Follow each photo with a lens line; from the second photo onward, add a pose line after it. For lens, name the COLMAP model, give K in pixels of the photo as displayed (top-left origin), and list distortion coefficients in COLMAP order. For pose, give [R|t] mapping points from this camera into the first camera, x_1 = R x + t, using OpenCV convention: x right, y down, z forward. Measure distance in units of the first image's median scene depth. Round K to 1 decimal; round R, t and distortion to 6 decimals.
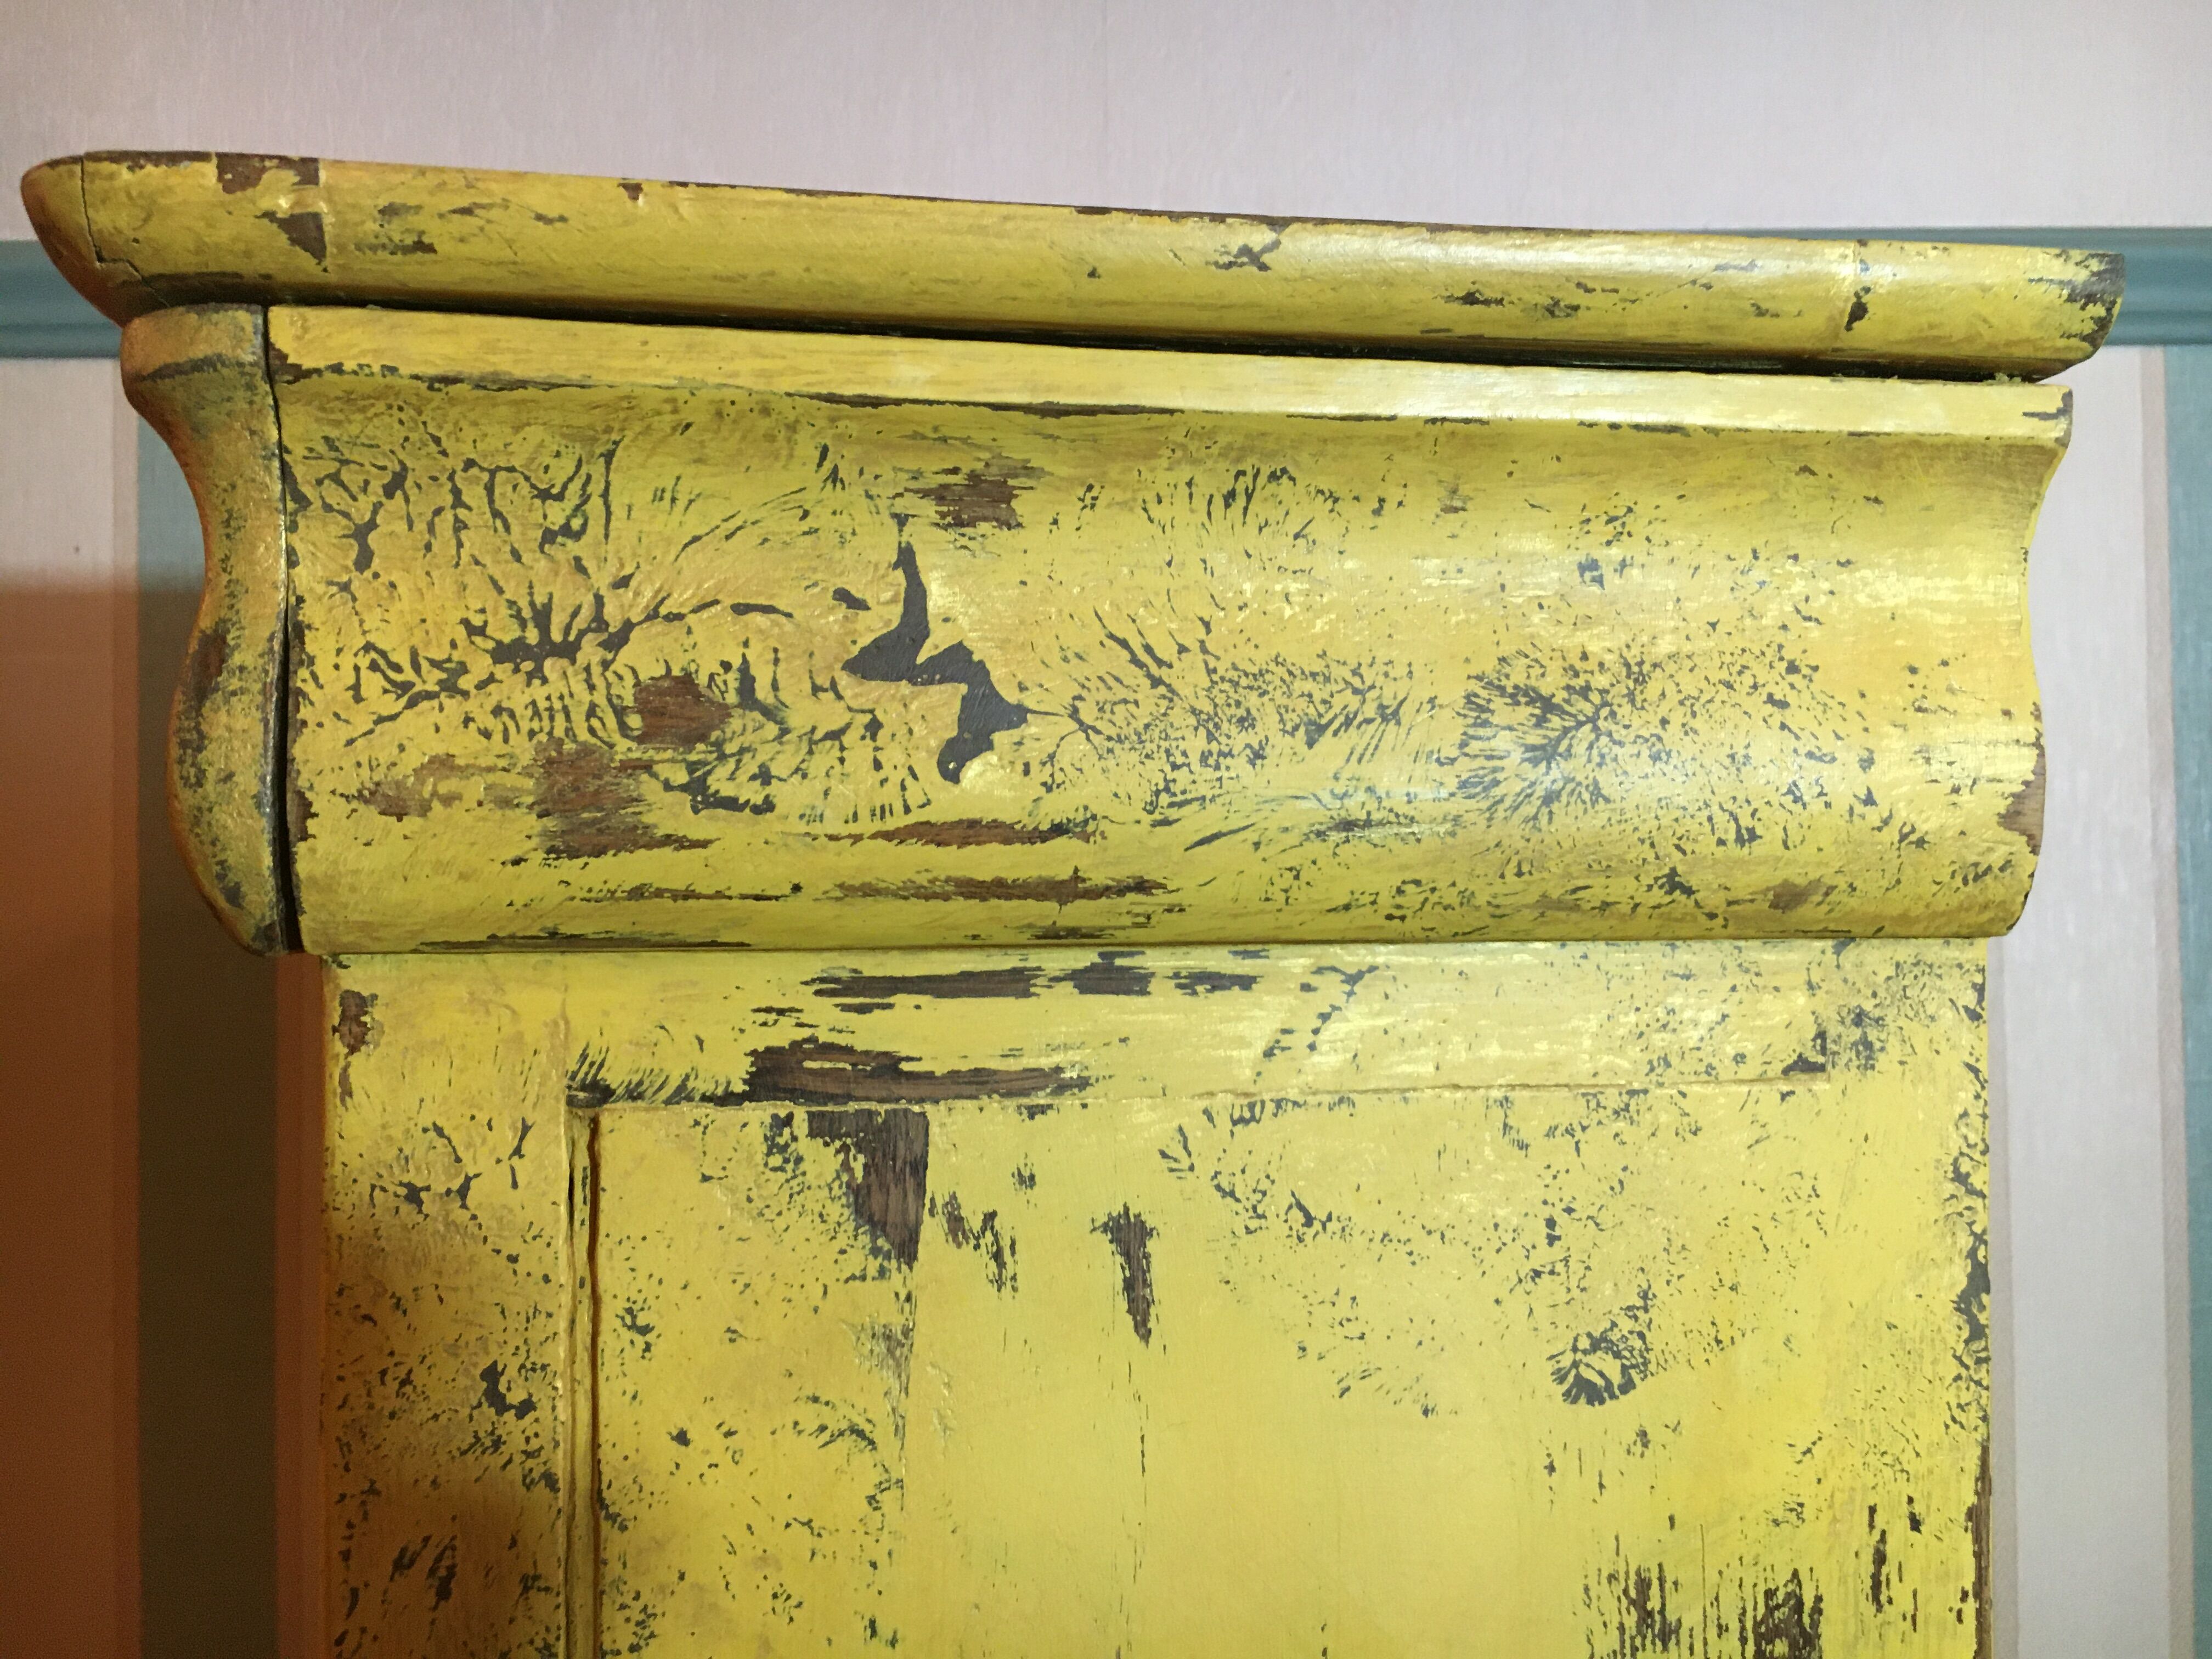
lens RADIAL K [[1890.3, 0, 1114.5], [0, 1890.3, 829.1], [0, 0, 1]] dist [0.049282, -0.091622]
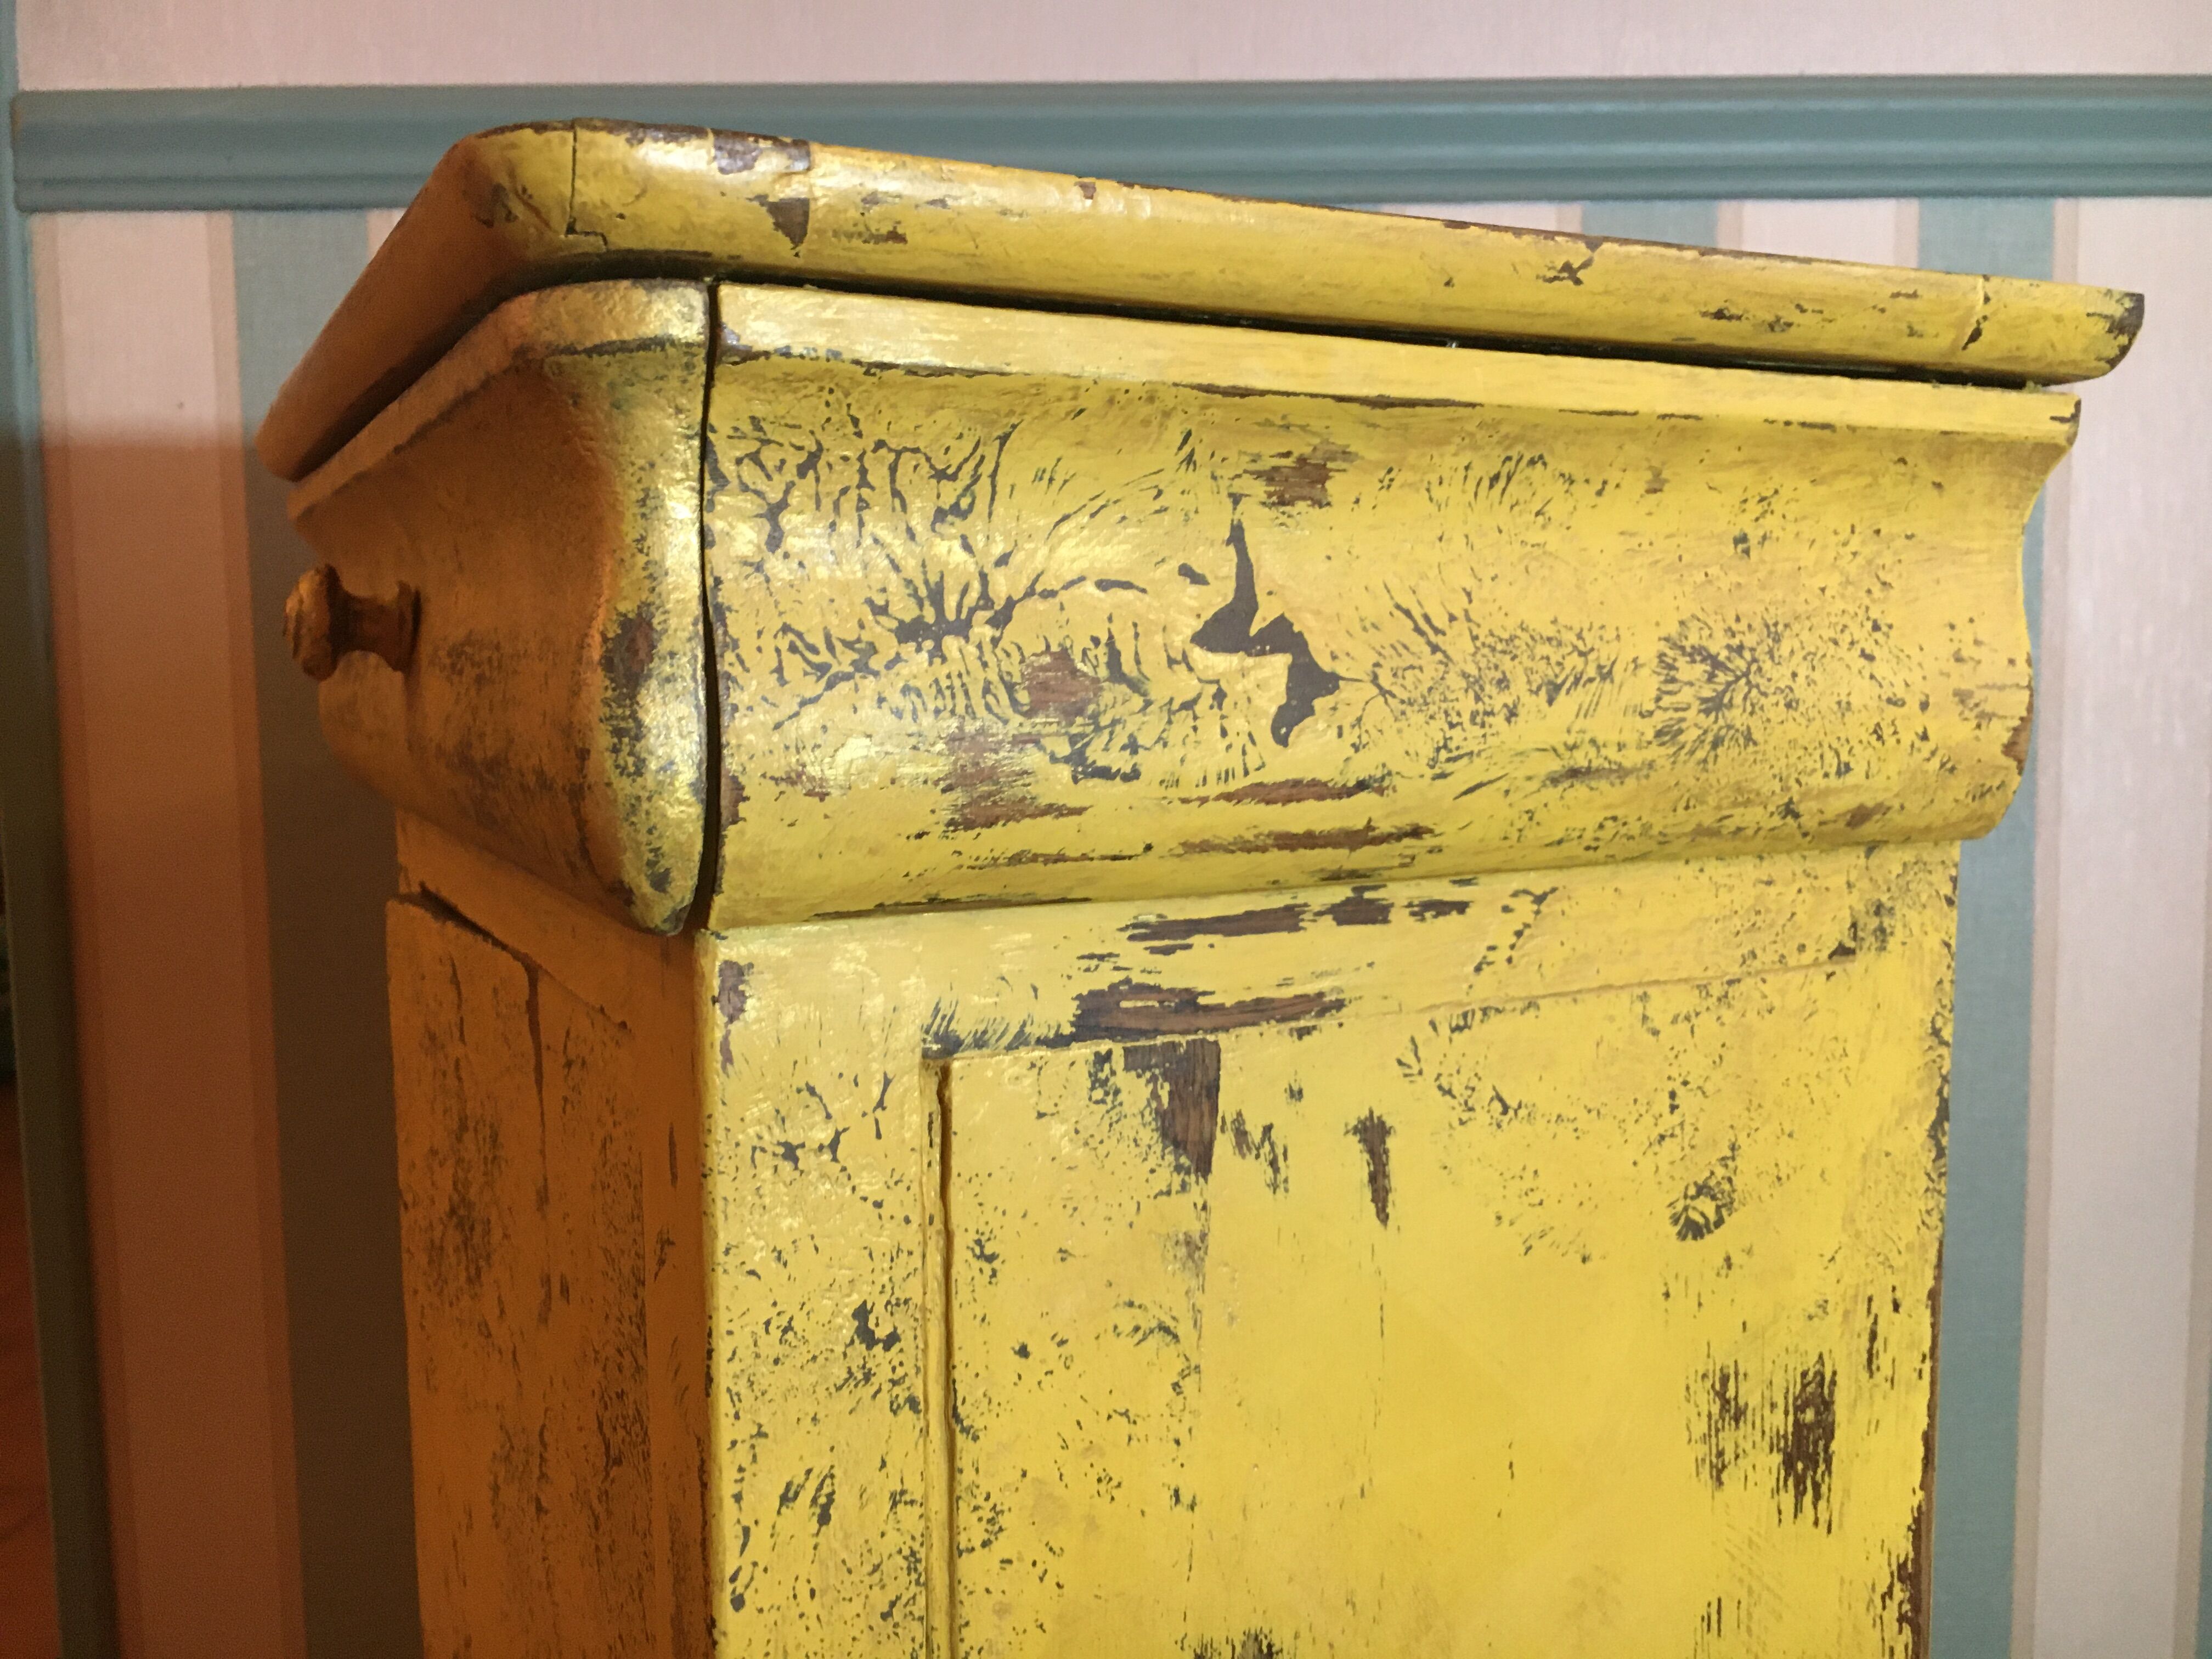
lens RADIAL K [[1890.3, 0, 1081.9], [0, 1890.3, 825.1], [0, 0, 1]] dist [0.049282, -0.091622]
pose [[0.957948, -0.028257, 0.285548, -0.493816], [-0.003319, 0.993982, 0.109497, -0.095604], [-0.286924, -0.105840, 0.952089, -0.006045]]
